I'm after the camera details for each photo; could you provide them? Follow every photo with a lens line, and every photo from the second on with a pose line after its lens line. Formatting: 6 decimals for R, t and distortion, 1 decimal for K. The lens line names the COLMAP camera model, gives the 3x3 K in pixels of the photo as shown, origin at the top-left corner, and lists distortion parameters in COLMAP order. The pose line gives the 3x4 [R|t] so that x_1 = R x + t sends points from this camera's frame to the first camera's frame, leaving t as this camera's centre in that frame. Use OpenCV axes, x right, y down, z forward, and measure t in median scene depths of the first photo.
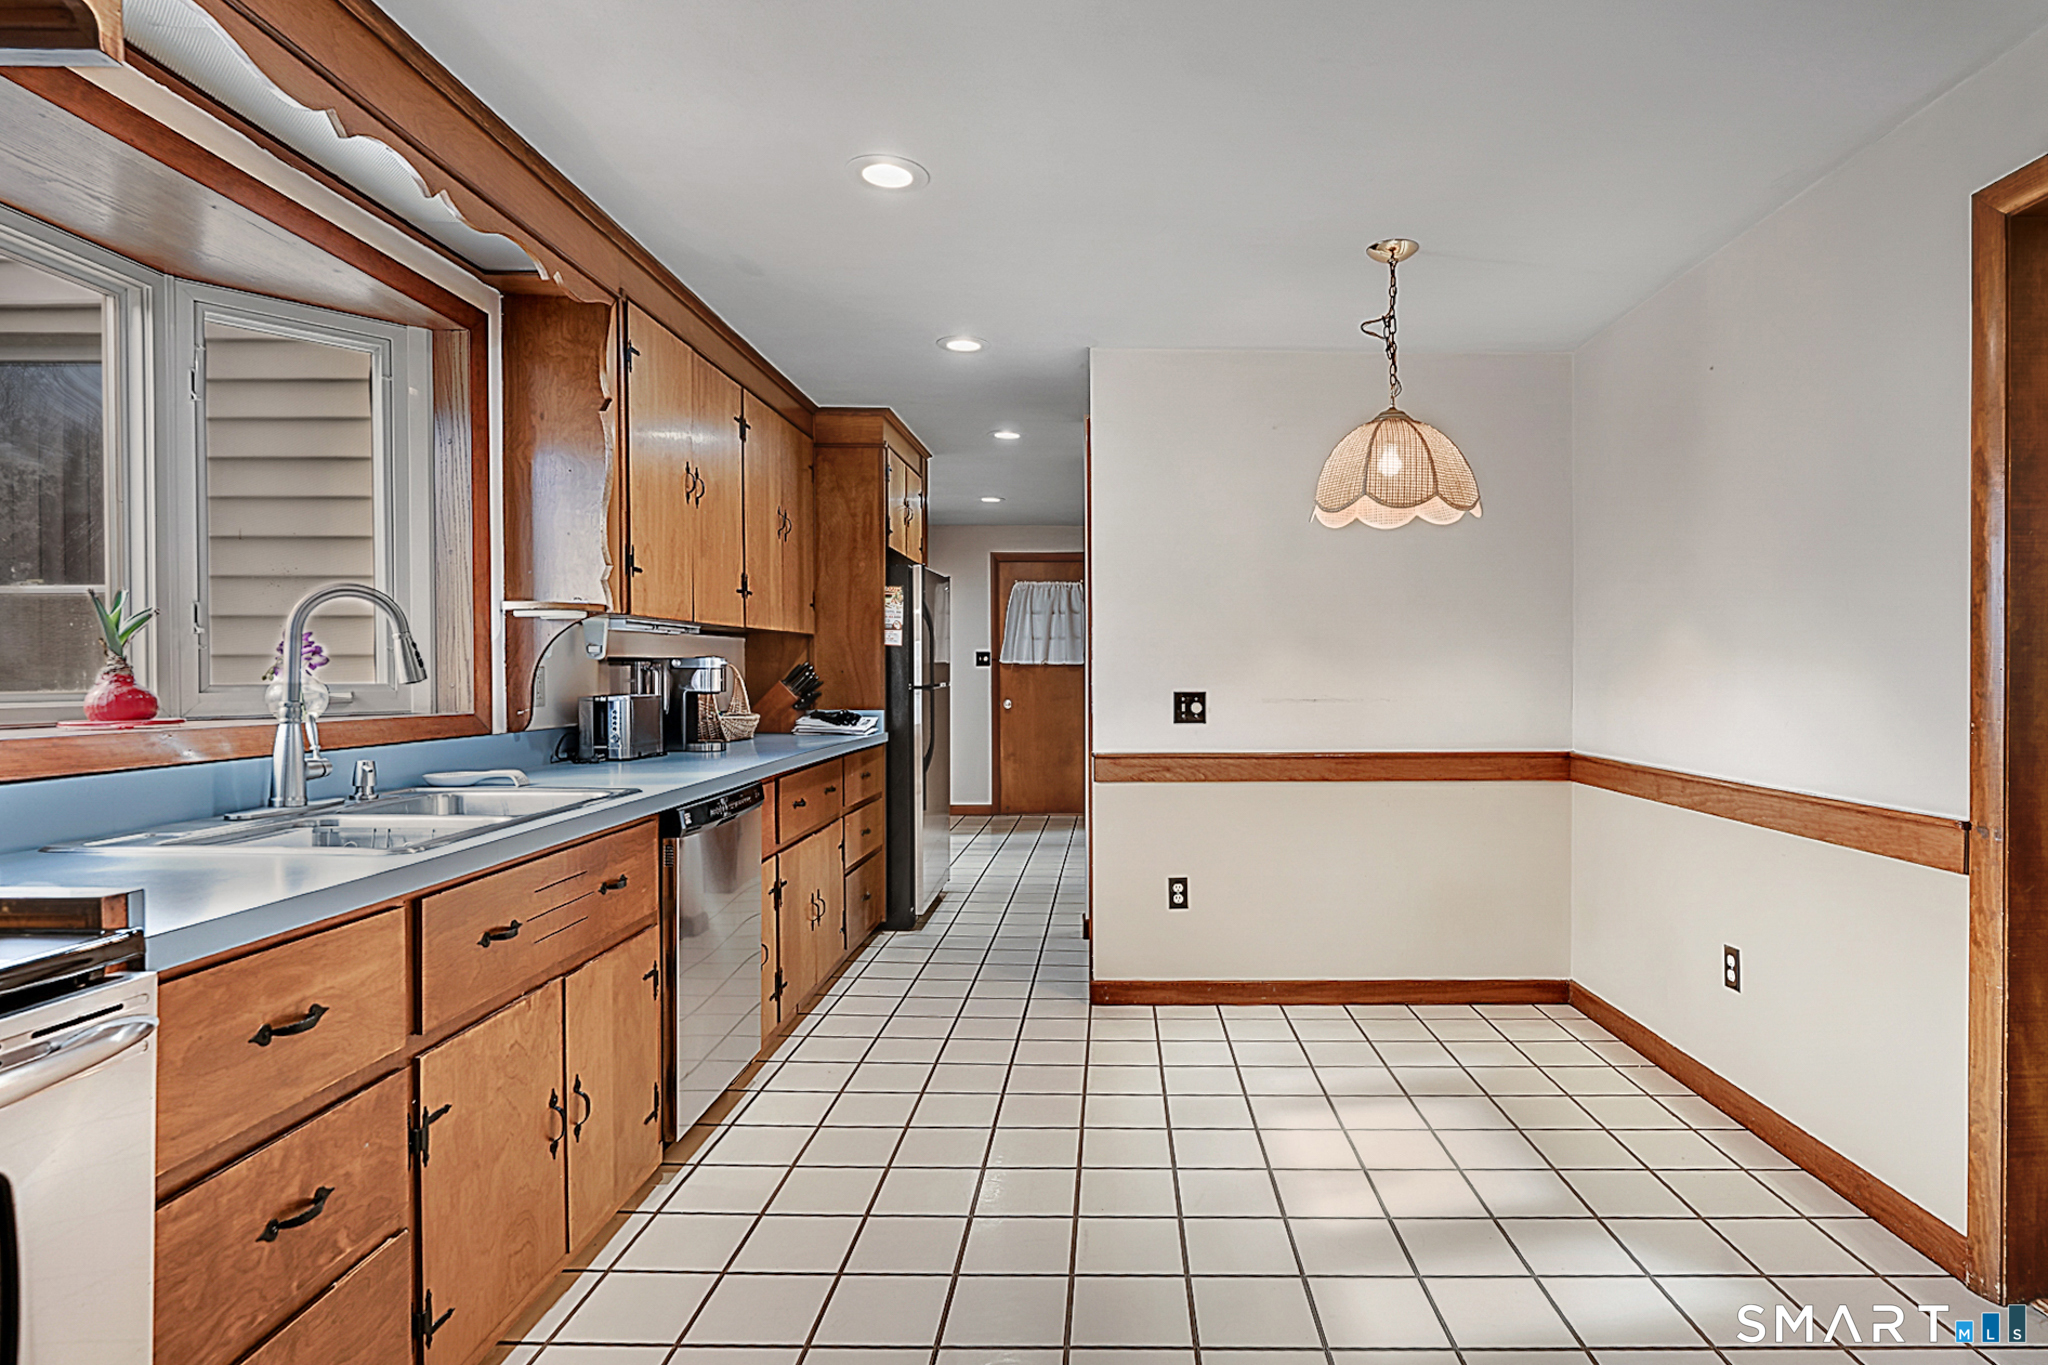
lens RADIAL K [[1227.9, 0, 1028.3], [0, 1227.9, 685.1], [0, 0, 1]] dist [-0.006701, 0.000373]
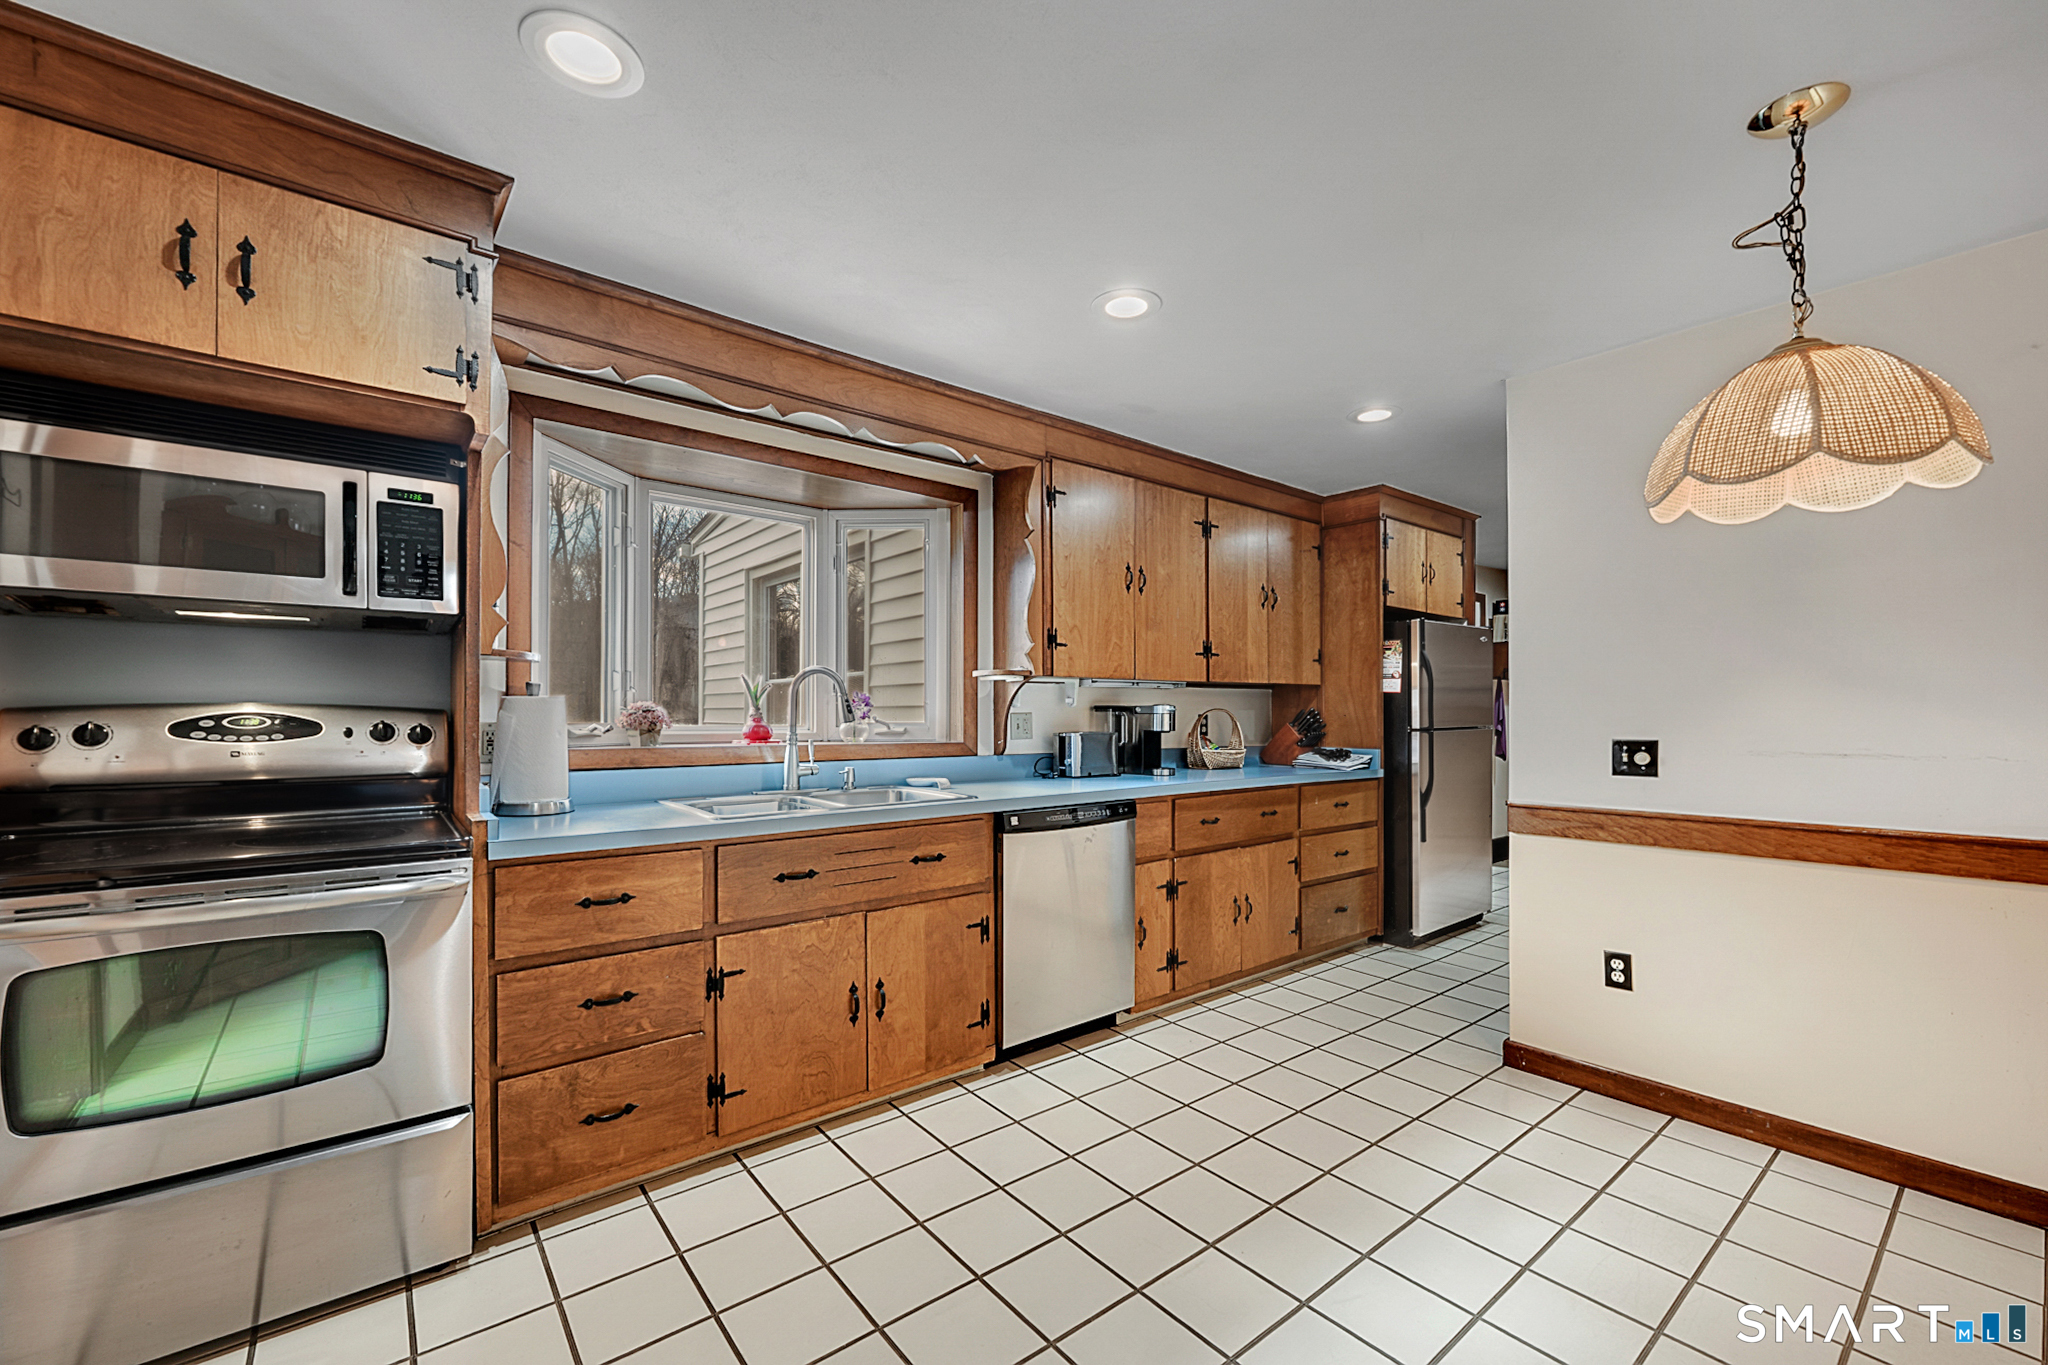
lens RADIAL K [[828.9, 0, 1010.1], [0, 828.9, 715.5], [0, 0, 1]] dist [-0.002973, 0.000455]
pose [[0.594984, 0.001276, -0.803737, 0.339744], [-0.008383, 0.999954, -0.004618, -0.005262], [0.803694, 0.009485, 0.594967, 0.304034]]
